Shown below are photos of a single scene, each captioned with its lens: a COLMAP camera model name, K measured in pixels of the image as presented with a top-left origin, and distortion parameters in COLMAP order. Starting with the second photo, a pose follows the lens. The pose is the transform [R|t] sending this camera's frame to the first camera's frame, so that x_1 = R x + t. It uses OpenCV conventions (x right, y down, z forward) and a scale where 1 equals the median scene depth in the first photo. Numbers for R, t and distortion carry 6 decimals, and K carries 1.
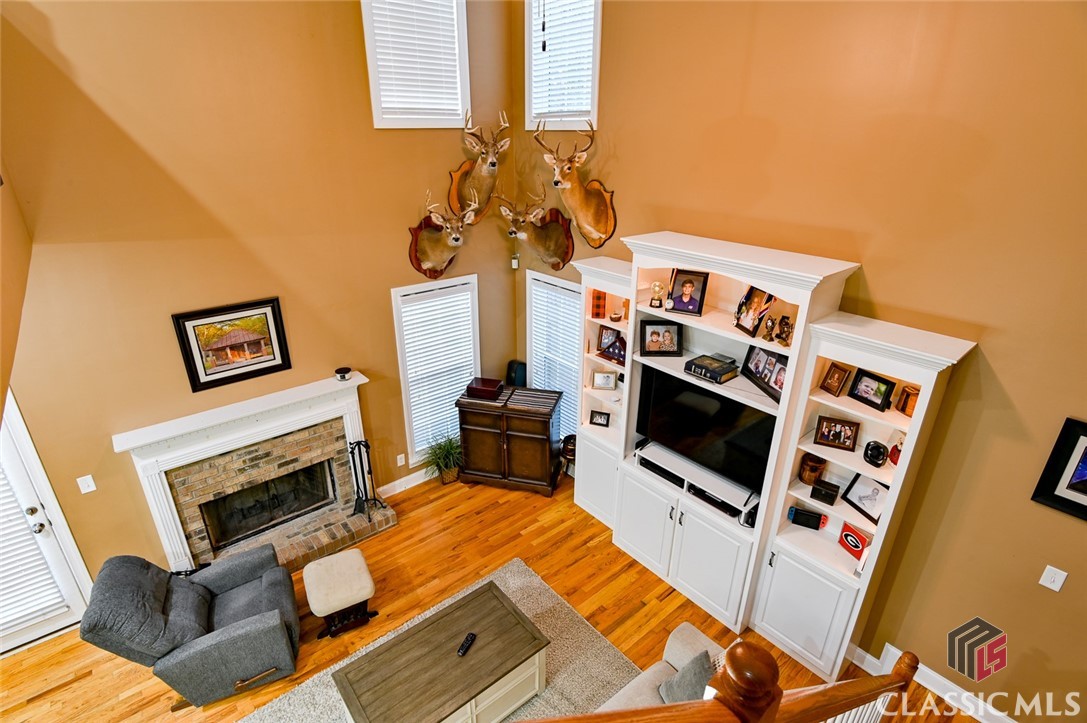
lens RADIAL K [[534.5, 0, 543.5], [0, 534.5, 361.5], [0, 0, 1]] dist [-0.017000, -0.000897]
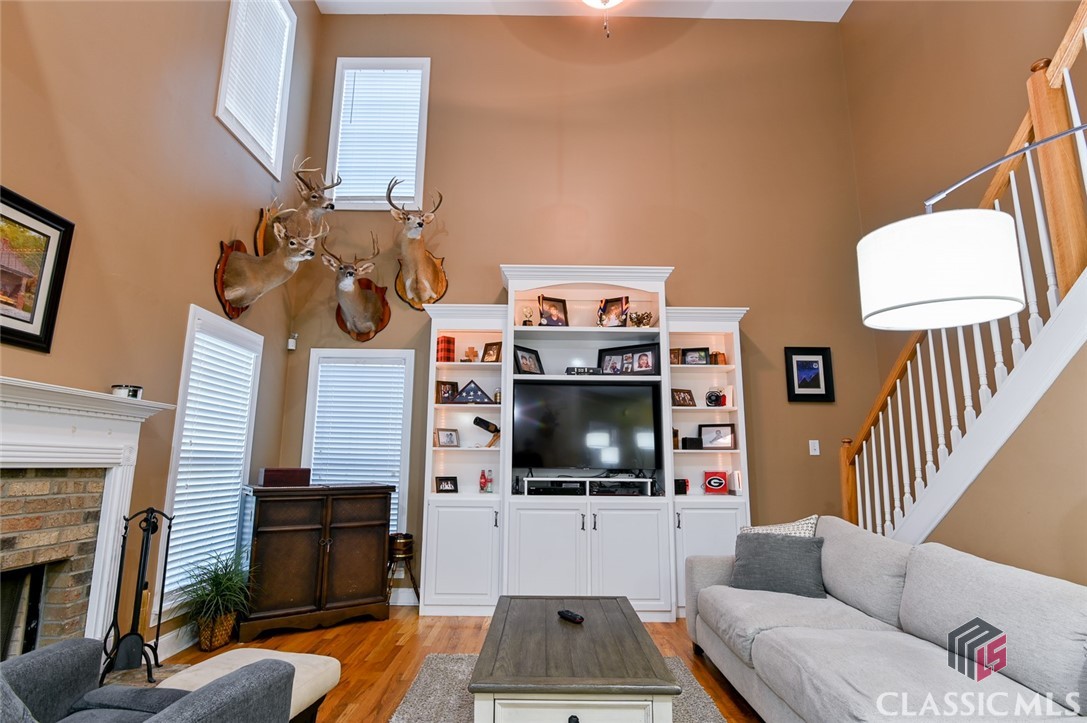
lens RADIAL K [[550.5, 0, 543.5], [0, 550.5, 361.5], [0, 0, 1]] dist [-0.022593, -0.000680]
pose [[0.640008, 0.138430, 0.755795, -0.532421], [0.298267, 0.861743, -0.410408, 0.371287], [-0.708114, 0.488094, 0.510234, 0.349030]]
